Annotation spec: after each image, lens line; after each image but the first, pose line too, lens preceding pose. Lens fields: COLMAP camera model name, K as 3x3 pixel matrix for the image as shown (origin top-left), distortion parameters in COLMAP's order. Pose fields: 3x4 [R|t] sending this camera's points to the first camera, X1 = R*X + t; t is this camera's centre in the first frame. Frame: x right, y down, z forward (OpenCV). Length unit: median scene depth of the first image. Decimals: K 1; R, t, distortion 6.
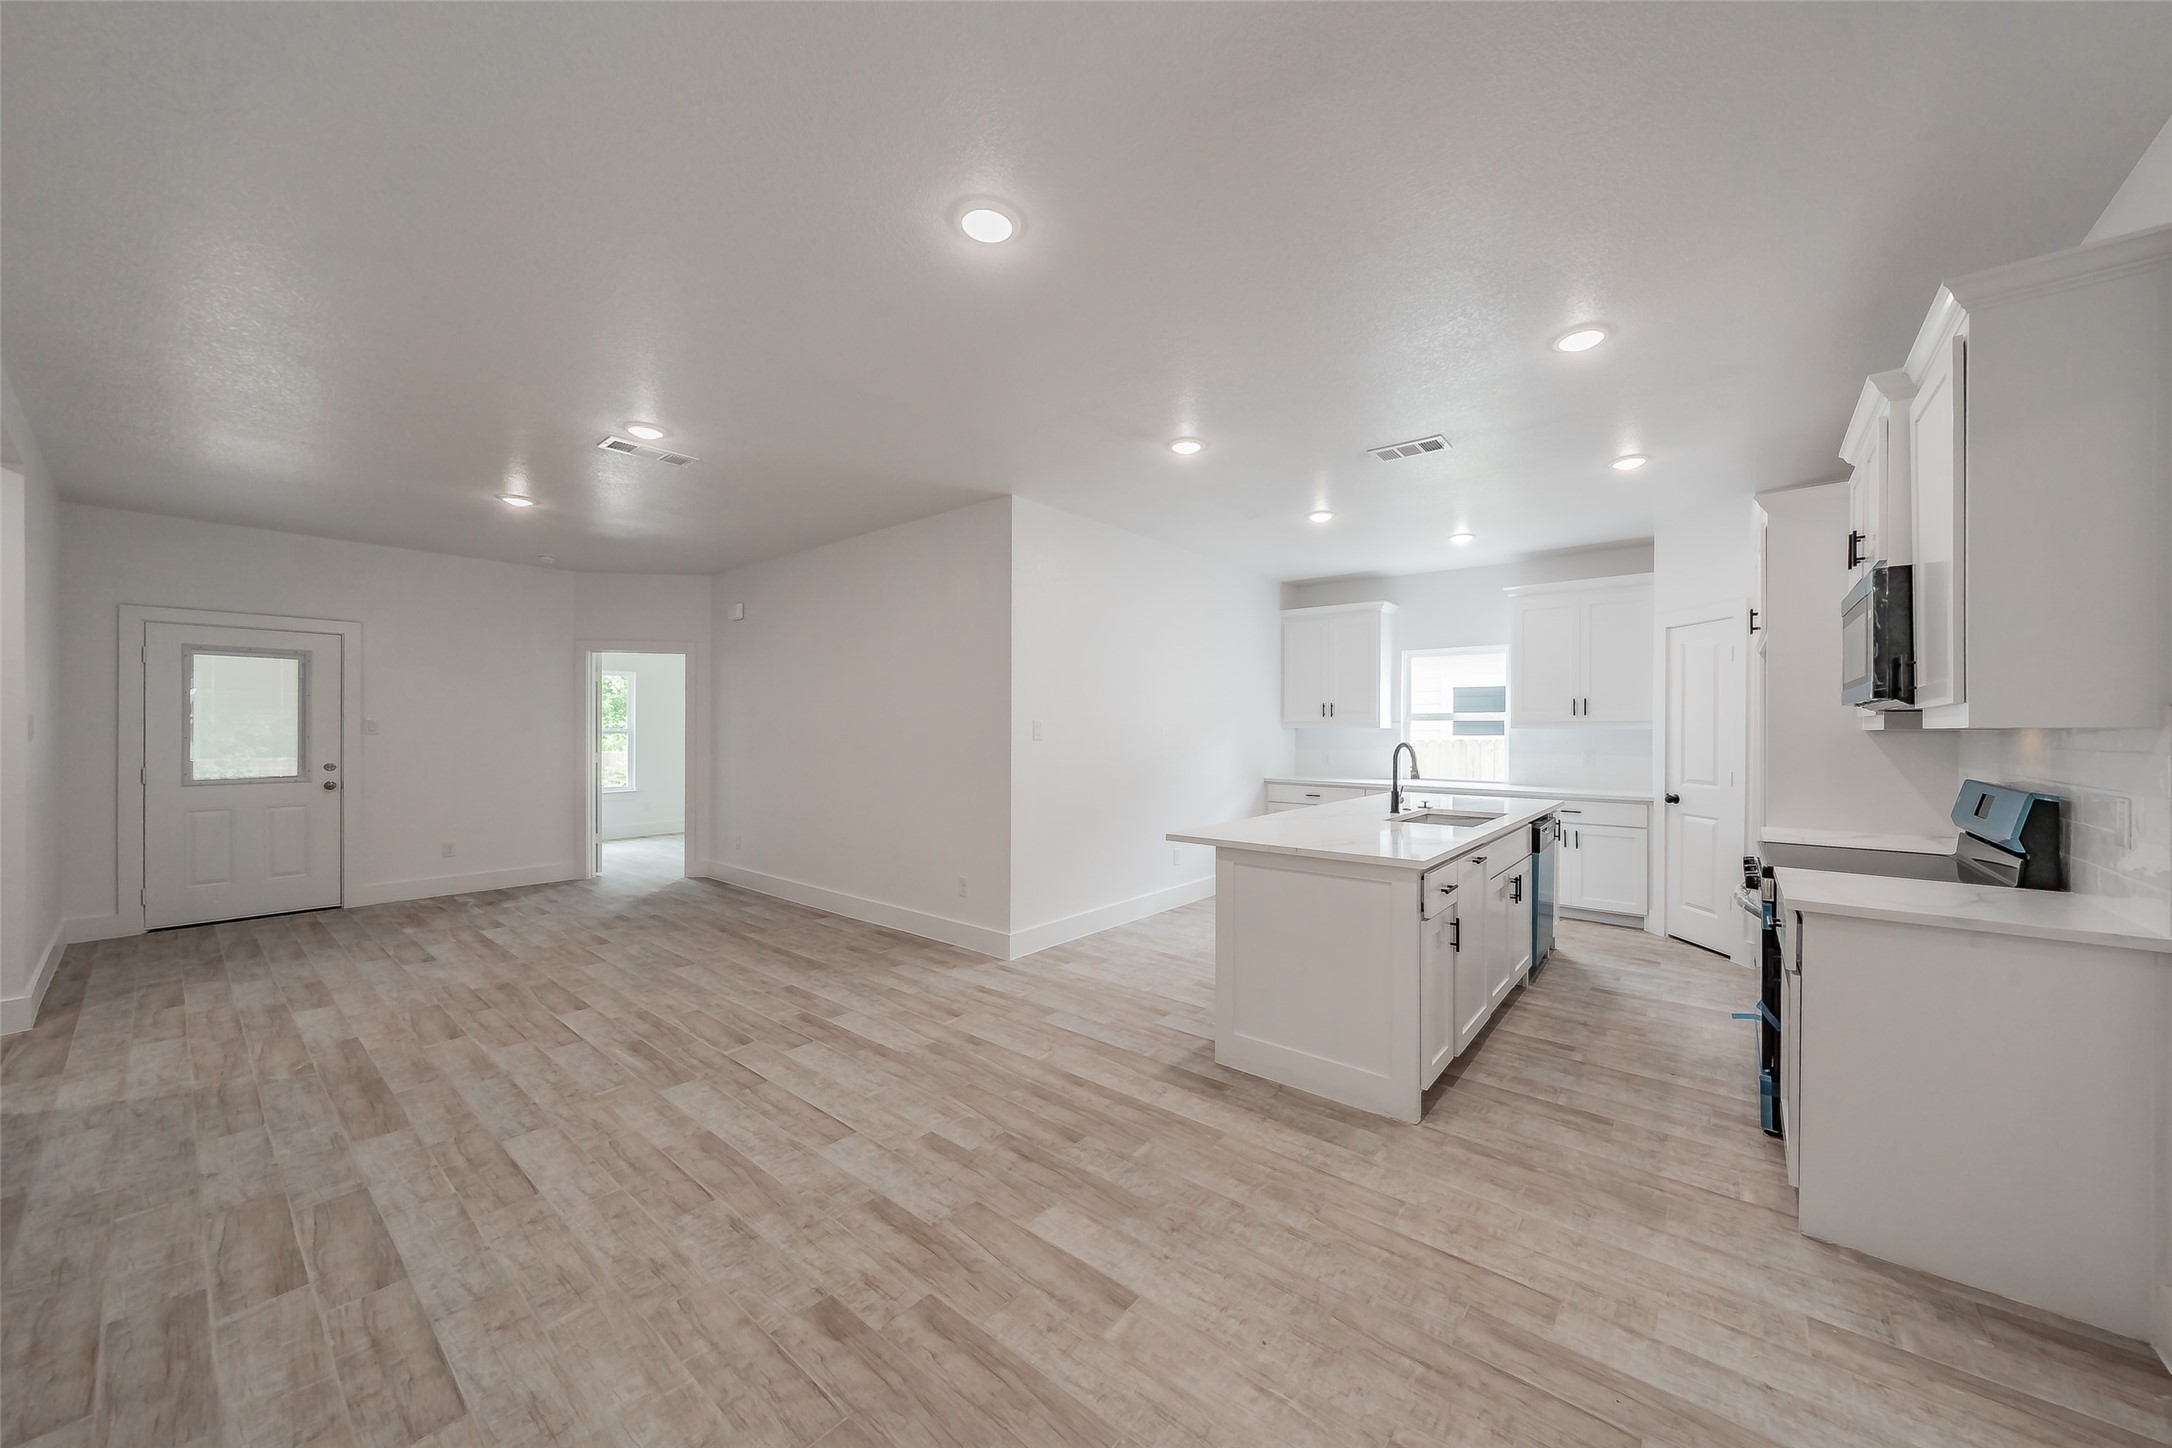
lens RADIAL K [[782.6, 0, 1121.9], [0, 782.6, 733.5], [0, 0, 1]] dist [-0.003103, 0.000100]
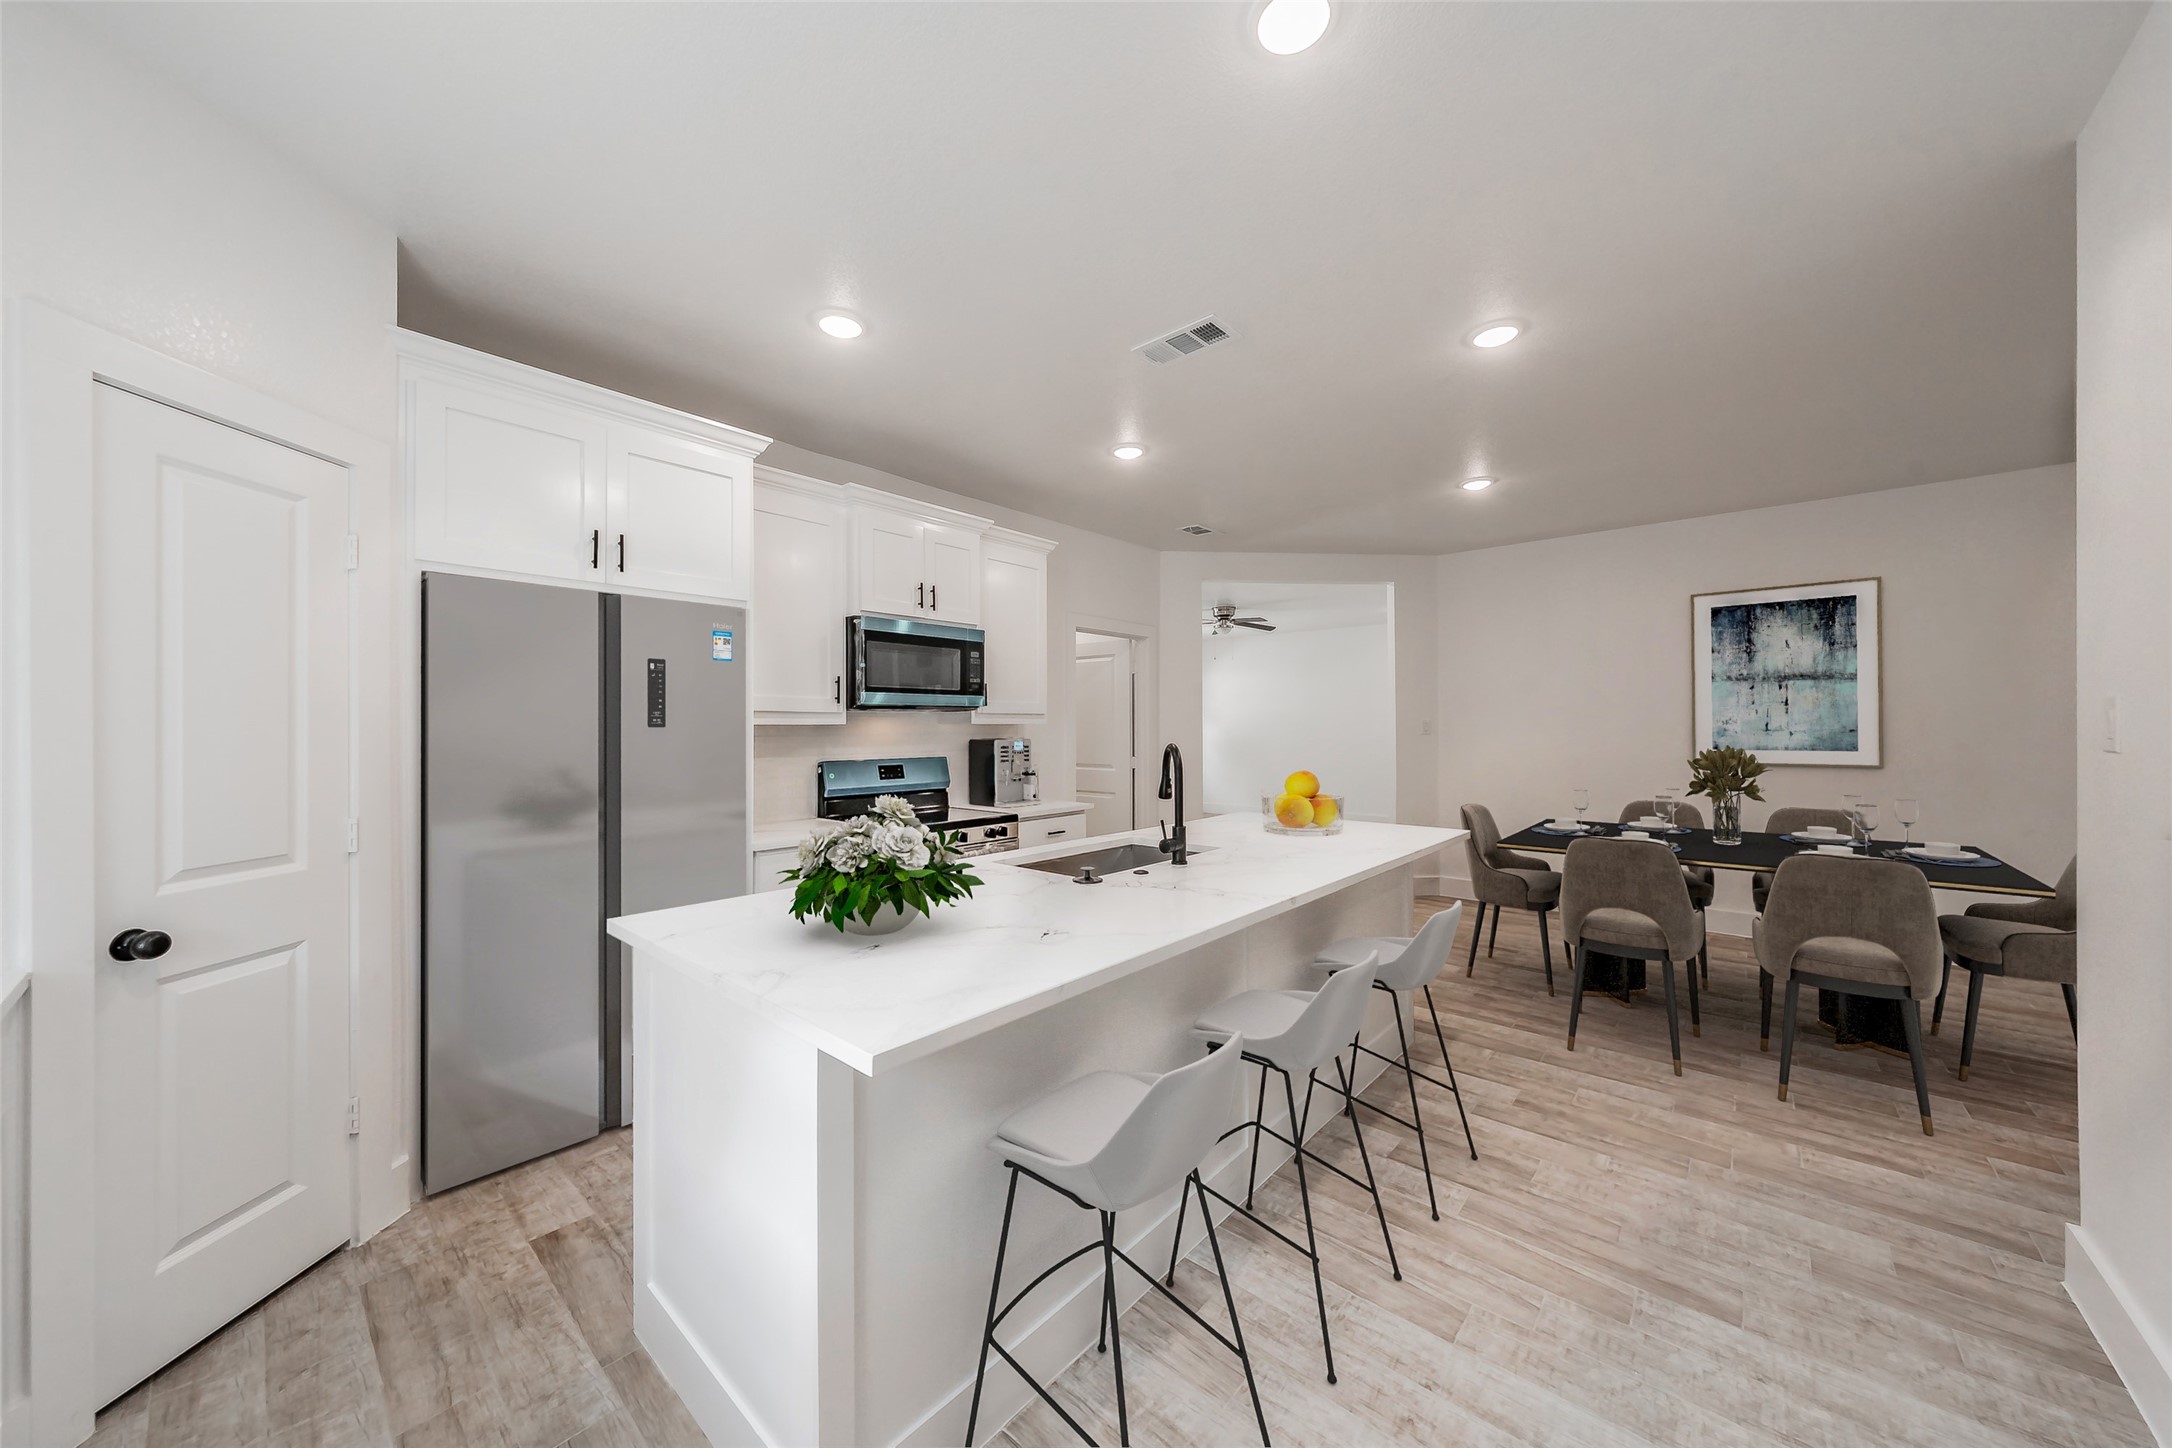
lens RADIAL K [[782.6, 0, 1087.3], [0, 782.6, 720.3], [0, 0, 1]] dist [-0.003103, 0.000100]
pose [[-0.998971, 0.000307, 0.045362, 0.428078], [-0.000113, 0.999957, -0.009253, -0.001666], [-0.045363, -0.009248, -0.998928, 1.740024]]
